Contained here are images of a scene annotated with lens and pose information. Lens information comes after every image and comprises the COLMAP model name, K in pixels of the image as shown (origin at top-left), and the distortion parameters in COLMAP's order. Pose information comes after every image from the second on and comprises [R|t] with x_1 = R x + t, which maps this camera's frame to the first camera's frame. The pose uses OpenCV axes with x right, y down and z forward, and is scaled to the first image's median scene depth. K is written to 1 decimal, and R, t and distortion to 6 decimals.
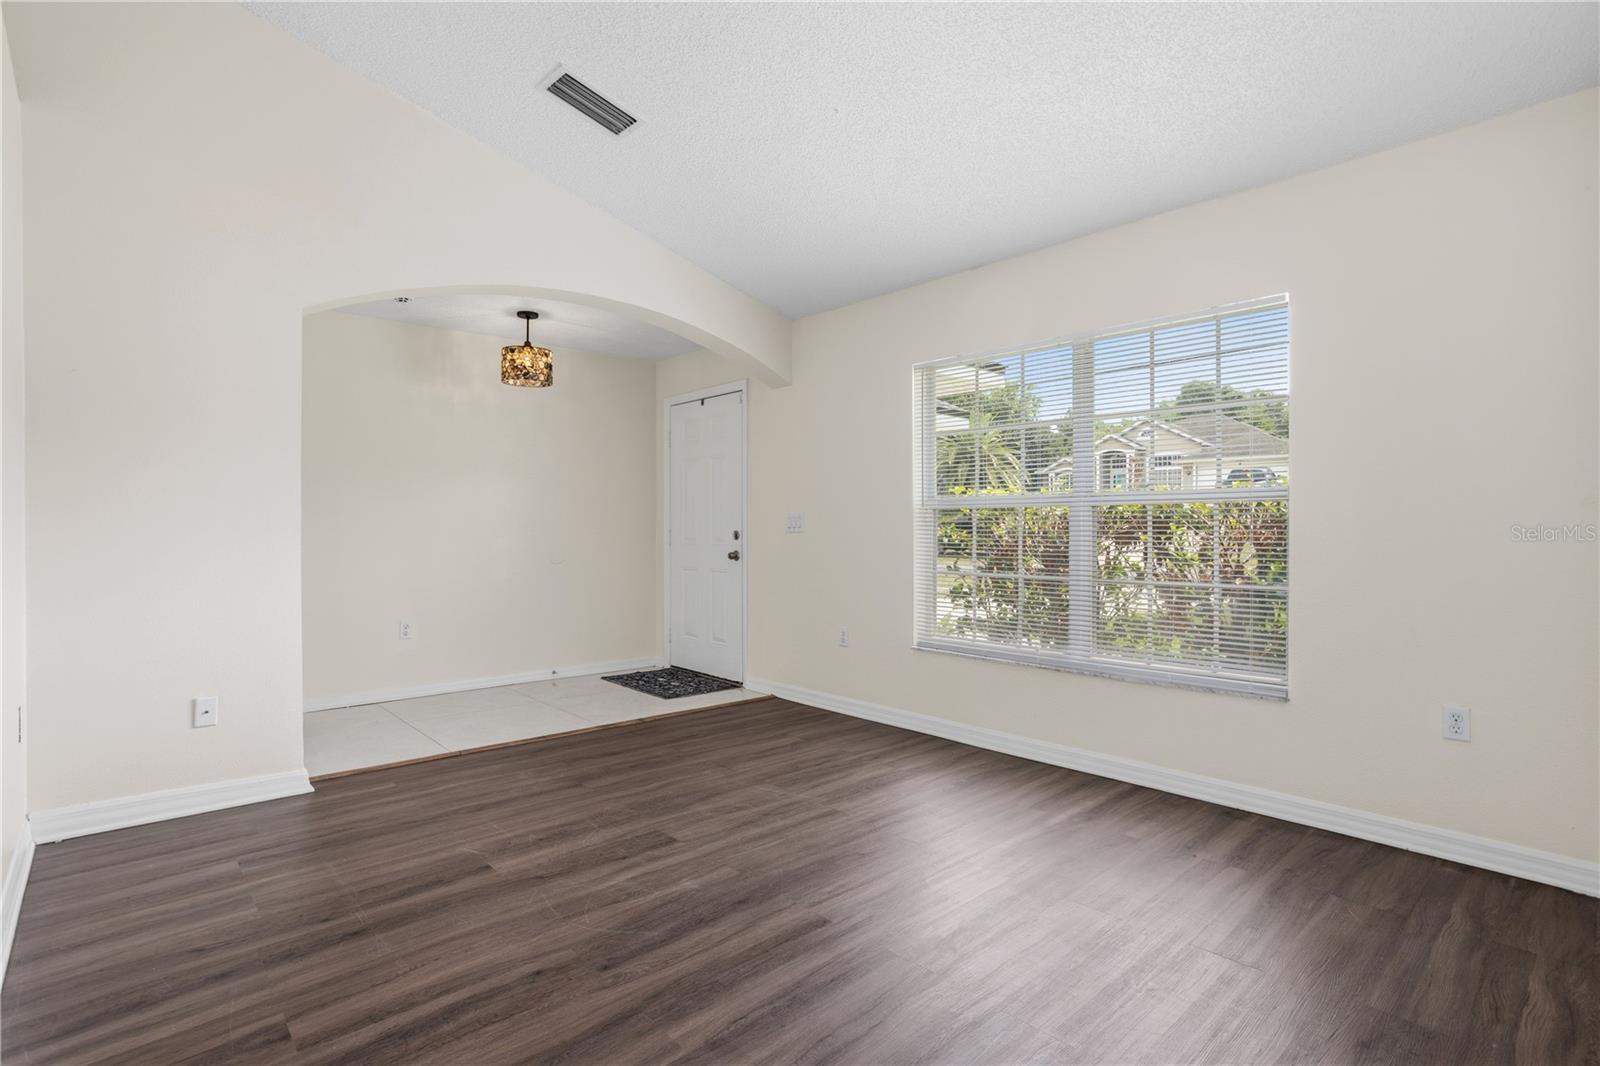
lens RADIAL K [[785.3, 0, 787.7], [0, 785.3, 529.3], [0, 0, 1]] dist [-0.030630, 0.018938]
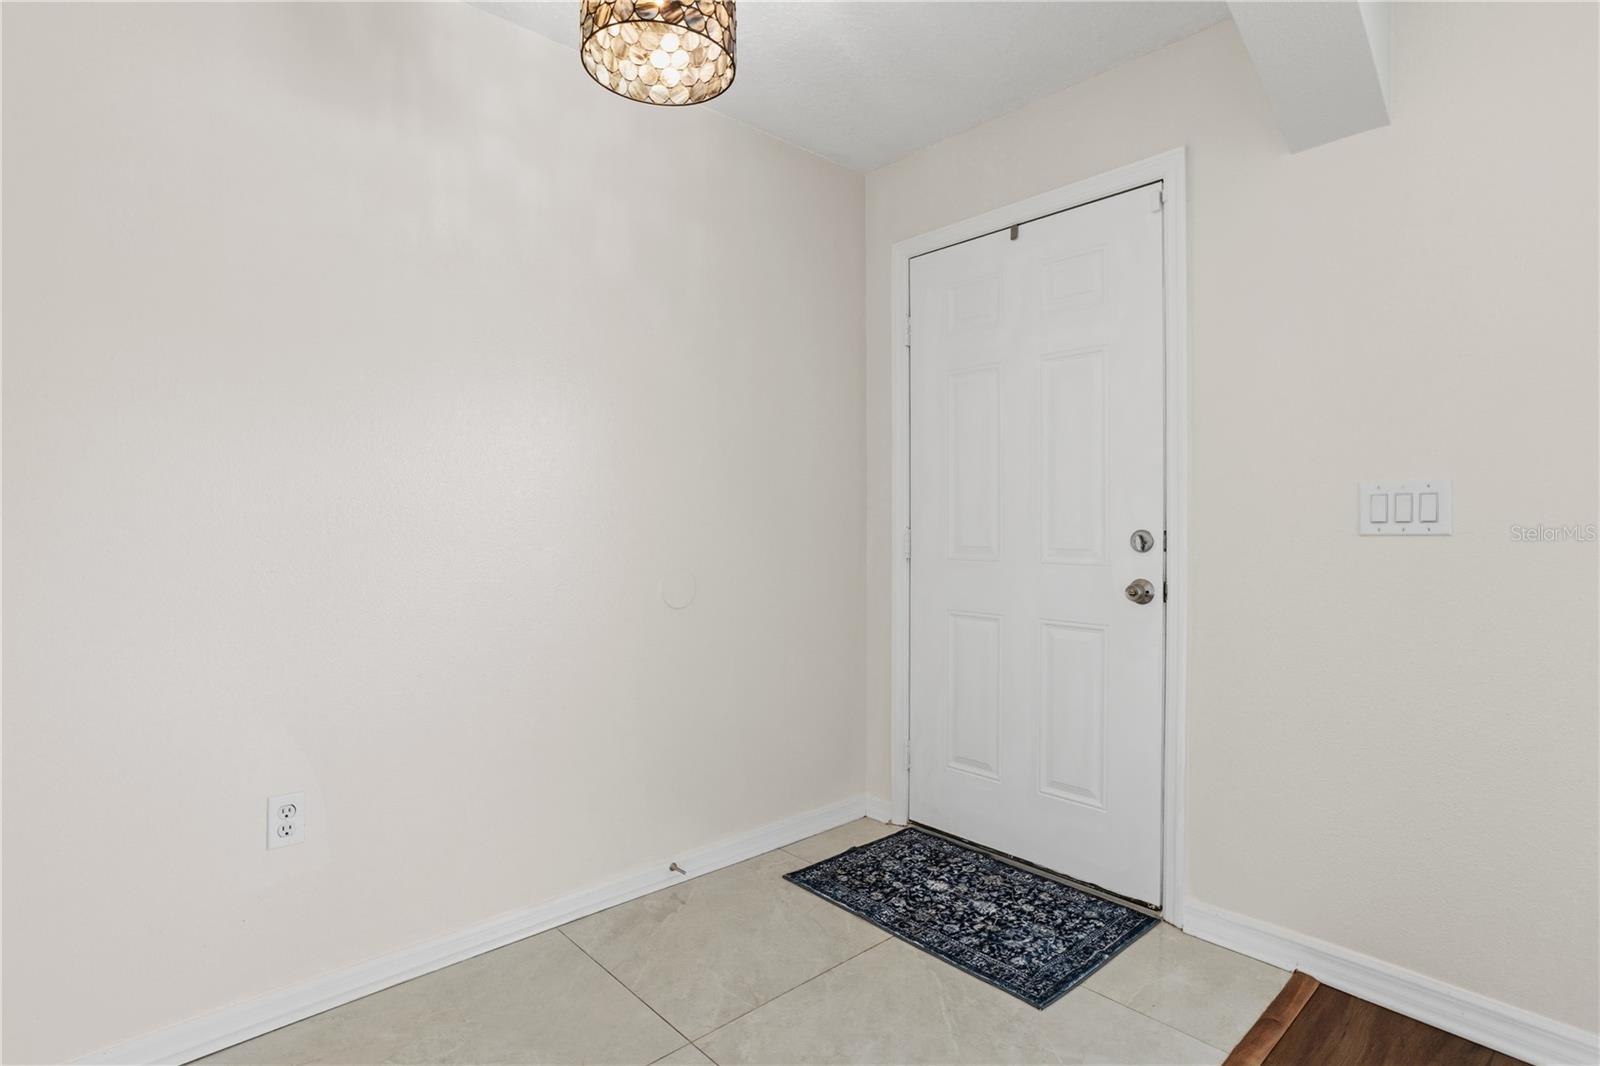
lens RADIAL K [[785.3, 0, 792.6], [0, 785.3, 530.4], [0, 0, 1]] dist [-0.030630, 0.018938]
pose [[0.999924, 0.000642, 0.012285, -0.249457], [-0.000678, 0.999995, 0.002933, 0.000922], [-0.012283, -0.002941, 0.999920, 0.602603]]
